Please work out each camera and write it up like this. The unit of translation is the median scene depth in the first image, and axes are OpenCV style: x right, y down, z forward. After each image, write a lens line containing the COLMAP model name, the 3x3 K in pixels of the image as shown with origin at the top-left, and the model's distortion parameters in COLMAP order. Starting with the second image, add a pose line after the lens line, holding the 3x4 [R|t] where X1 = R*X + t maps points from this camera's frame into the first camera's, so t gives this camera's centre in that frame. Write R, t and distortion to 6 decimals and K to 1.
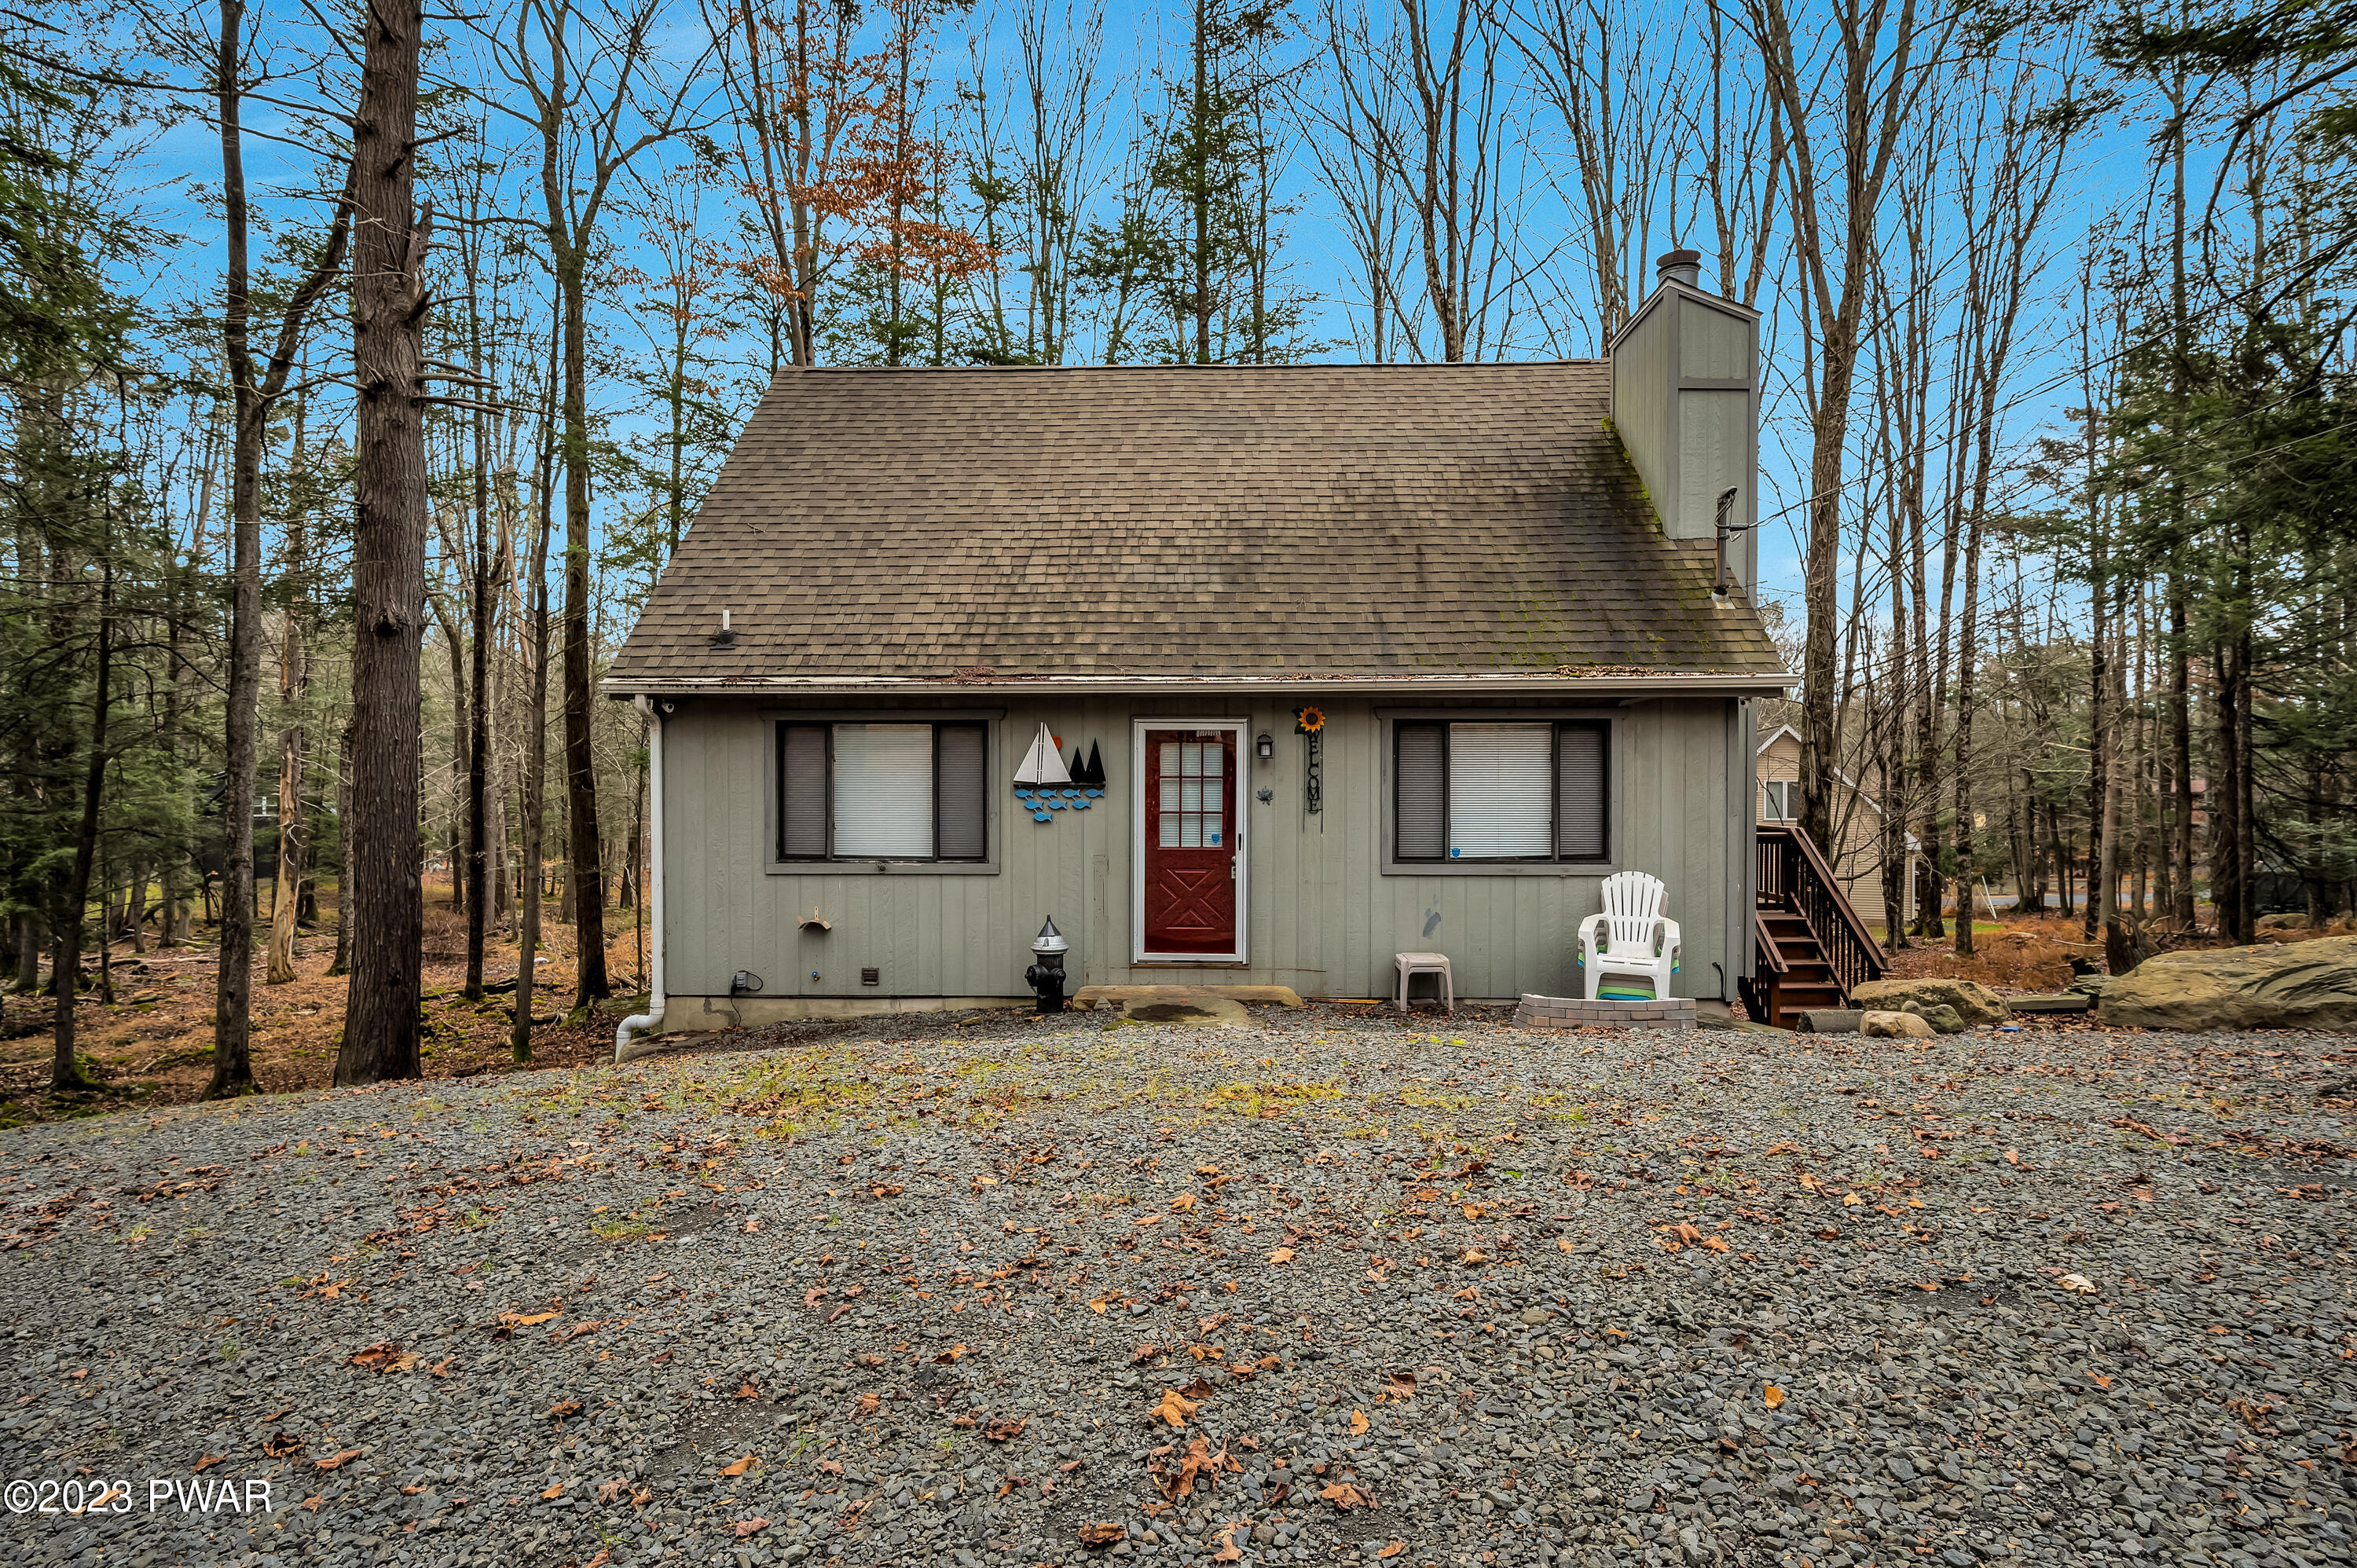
lens RADIAL K [[1159.2, 0, 1177.3], [0, 1159.2, 776.4], [0, 0, 1]] dist [0.001352, 0.000282]
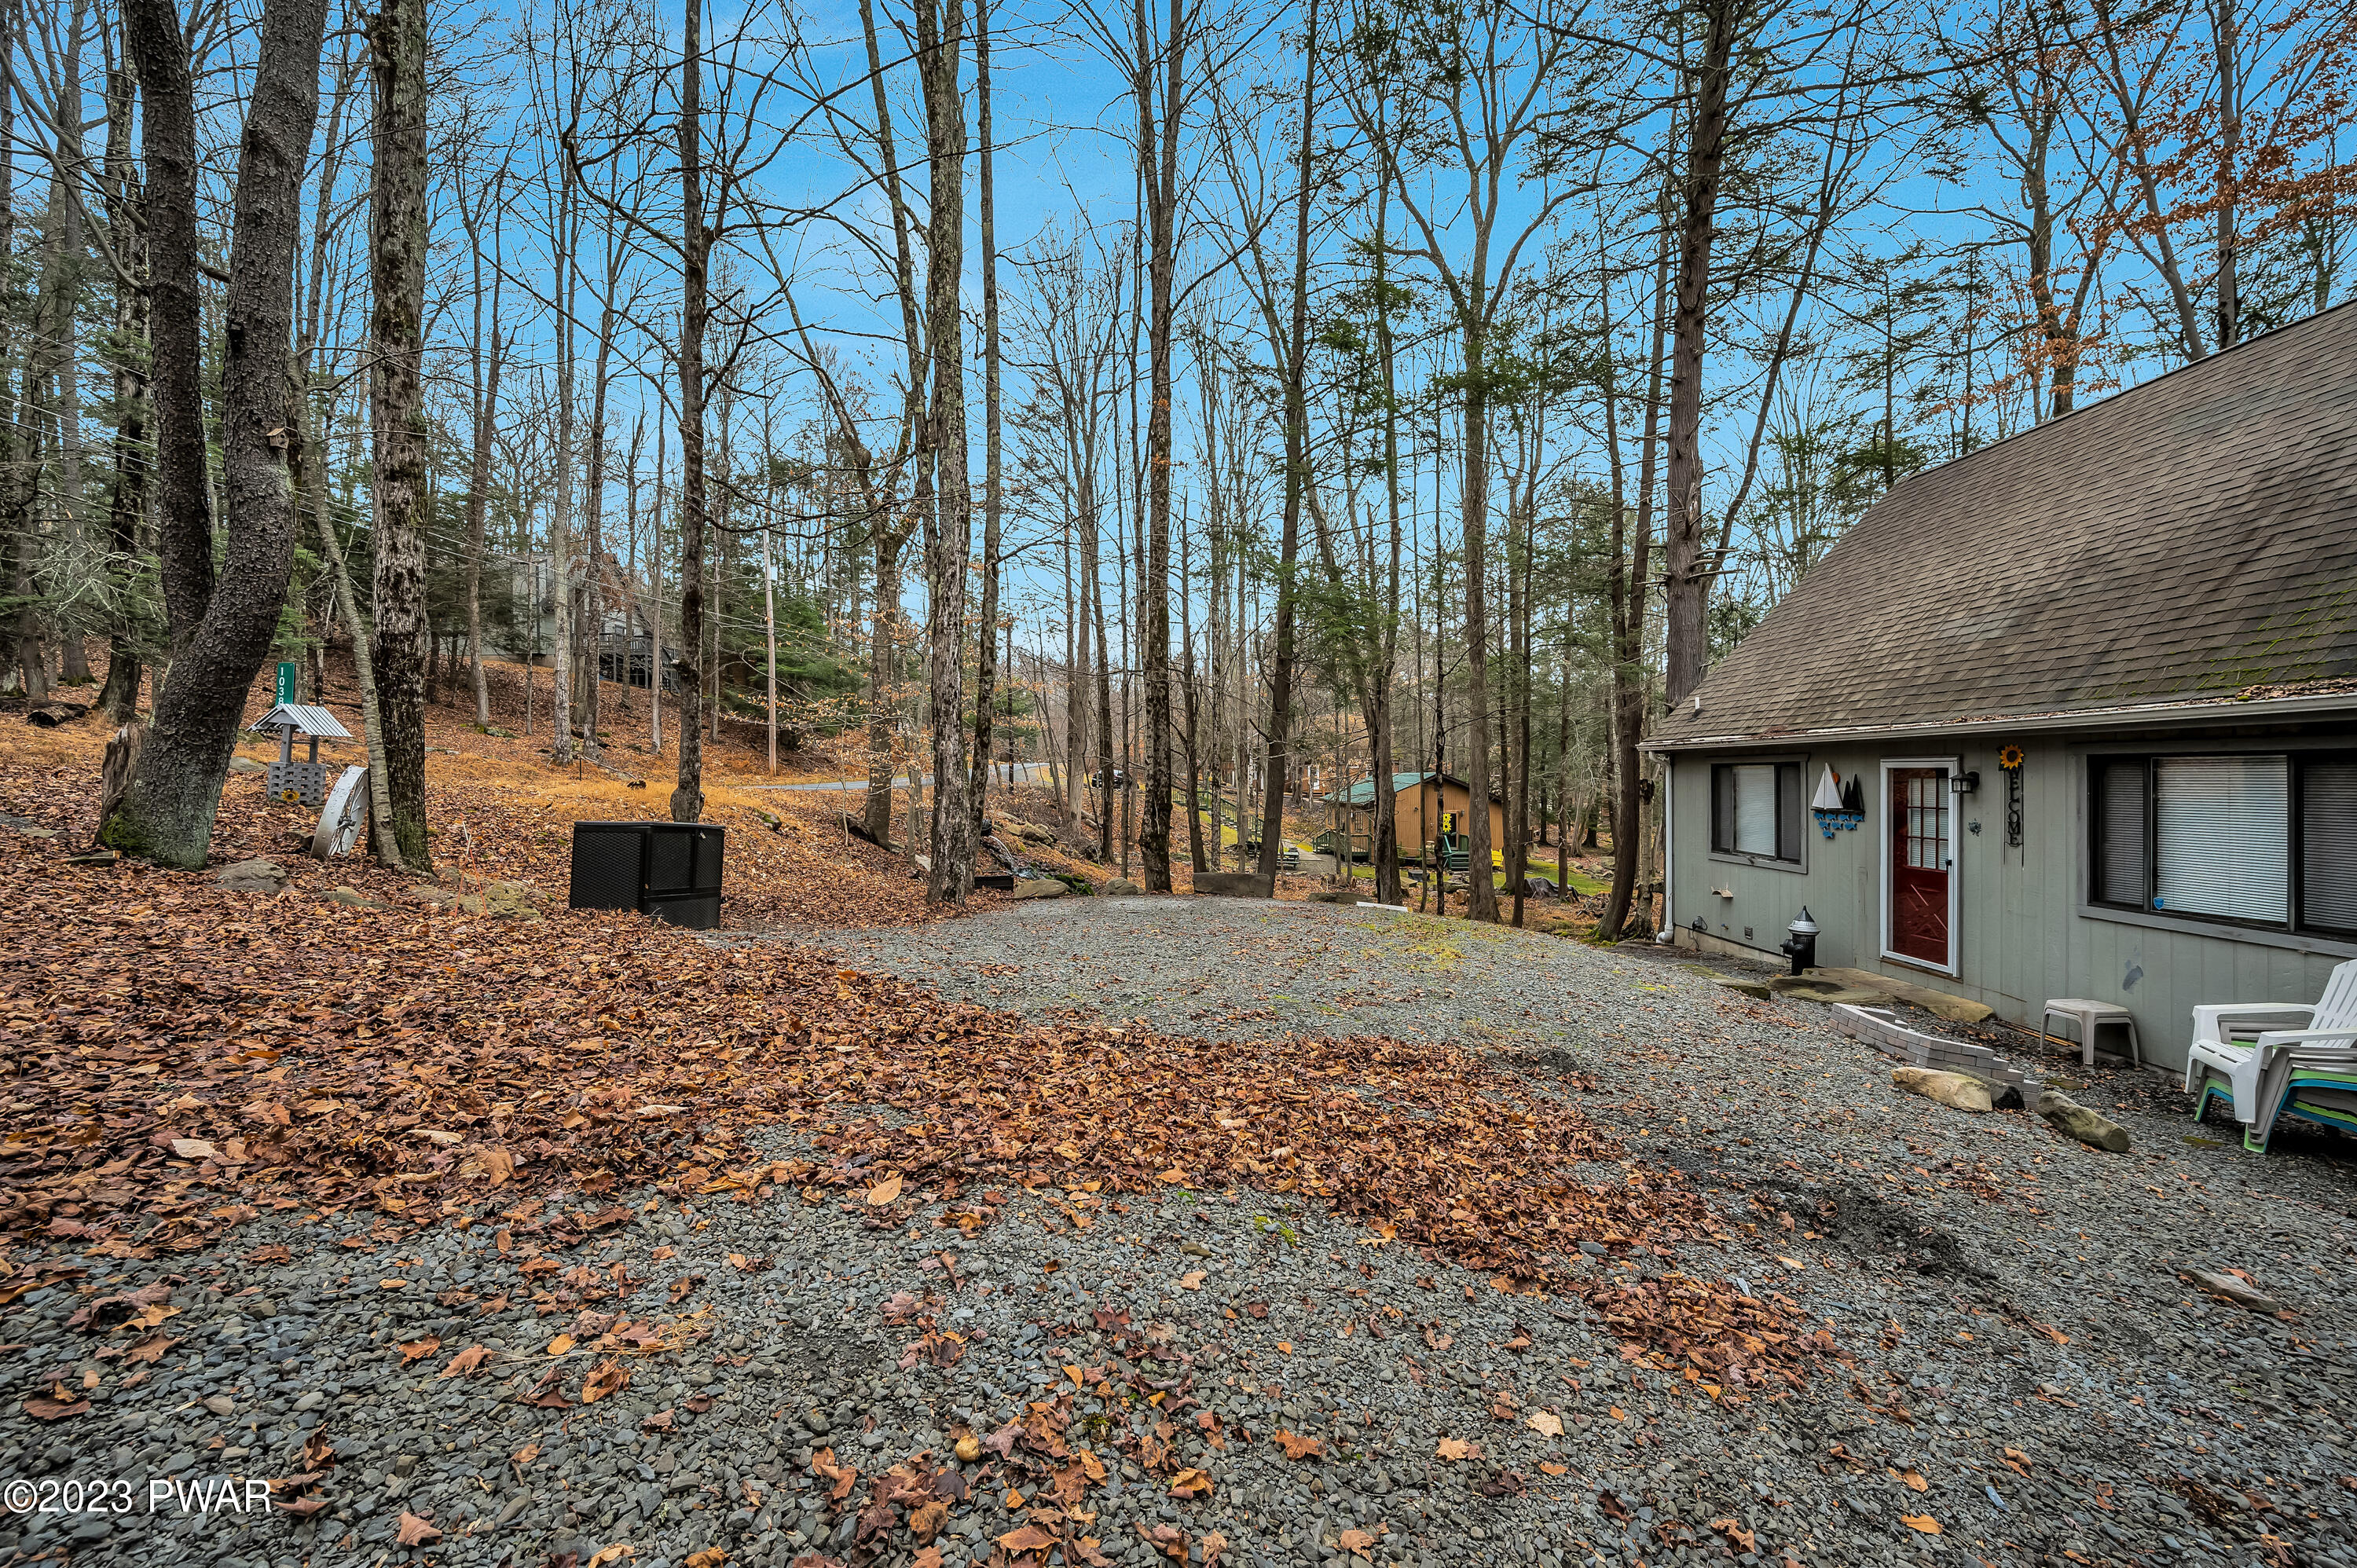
lens RADIAL K [[919.9, 0, 1176.7], [0, 919.9, 779.1], [0, 0, 1]] dist [-0.003037, 0.000127]
pose [[0.024836, 0.002458, -0.999689, 0.919477], [-0.006780, 0.999974, 0.002290, -0.025746], [0.999669, 0.006721, 0.024852, 0.224801]]
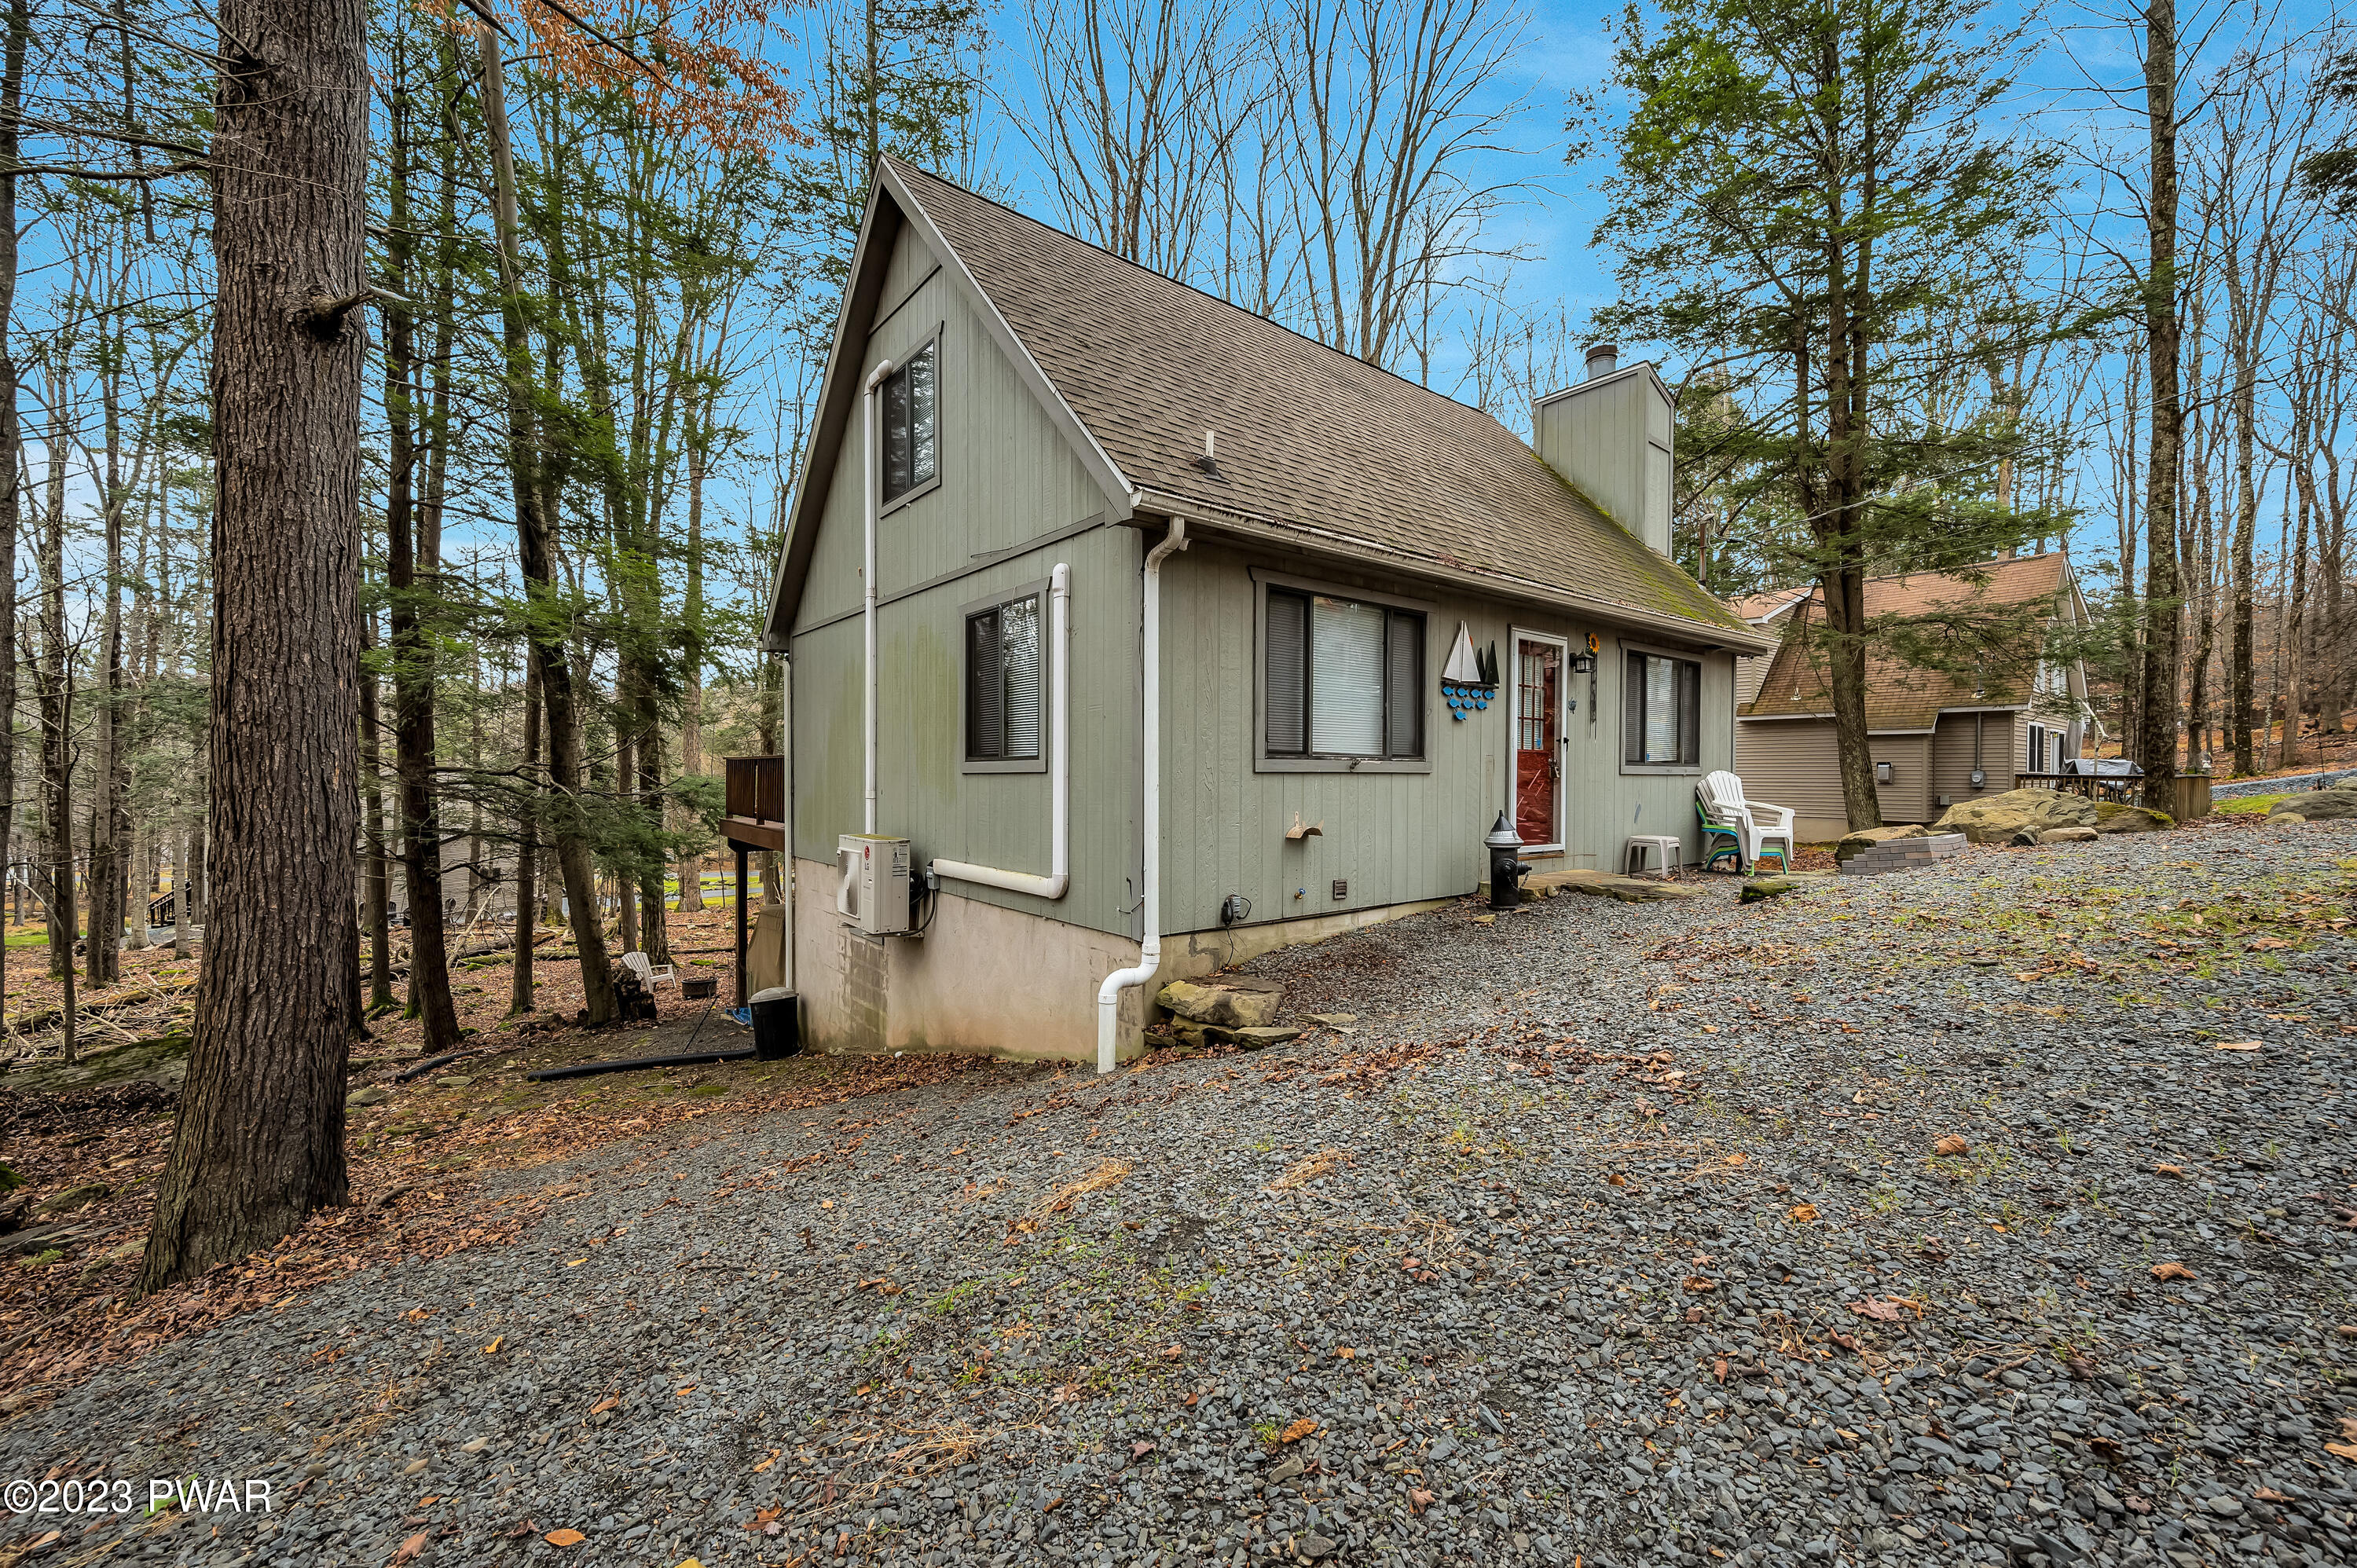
lens RADIAL K [[919.9, 0, 1191.4], [0, 919.9, 787.6], [0, 0, 1]] dist [-0.003037, 0.000127]
pose [[0.757158, -0.003886, 0.653220, -0.806985], [-0.000698, 0.999977, 0.006757, 0.091766], [-0.653231, -0.005572, 0.757138, 0.550986]]
